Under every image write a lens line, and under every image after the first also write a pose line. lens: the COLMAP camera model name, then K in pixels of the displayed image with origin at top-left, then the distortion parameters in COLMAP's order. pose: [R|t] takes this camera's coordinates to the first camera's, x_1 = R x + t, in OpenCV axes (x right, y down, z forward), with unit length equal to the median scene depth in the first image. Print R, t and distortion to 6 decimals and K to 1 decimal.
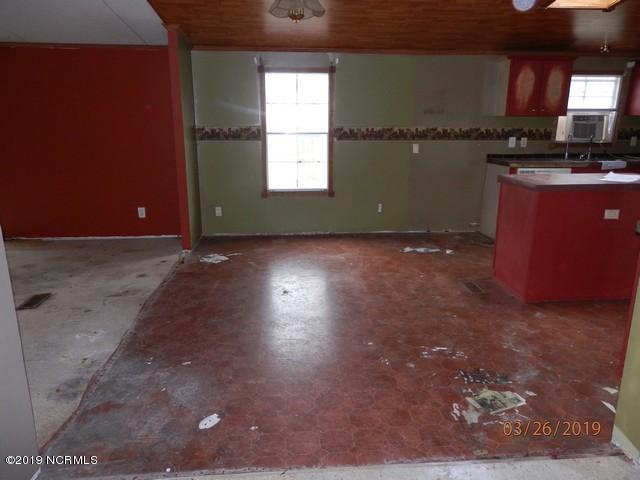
lens RADIAL K [[484.0, 0, 320.0], [0, 484.0, 240.0], [0, 0, 1]] dist [0.000843, 0.001887]
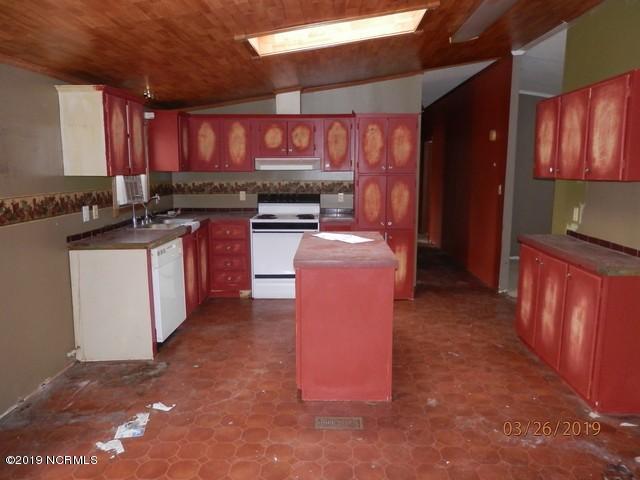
lens RADIAL K [[484.0, 0, 320.0], [0, 484.0, 240.0], [0, 0, 1]] dist [0.000843, 0.001887]
pose [[0.095664, -0.162341, 0.982087, -0.290900], [0.251143, 0.958630, 0.134000, -0.227278], [-0.963211, 0.233825, 0.132477, 0.793646]]
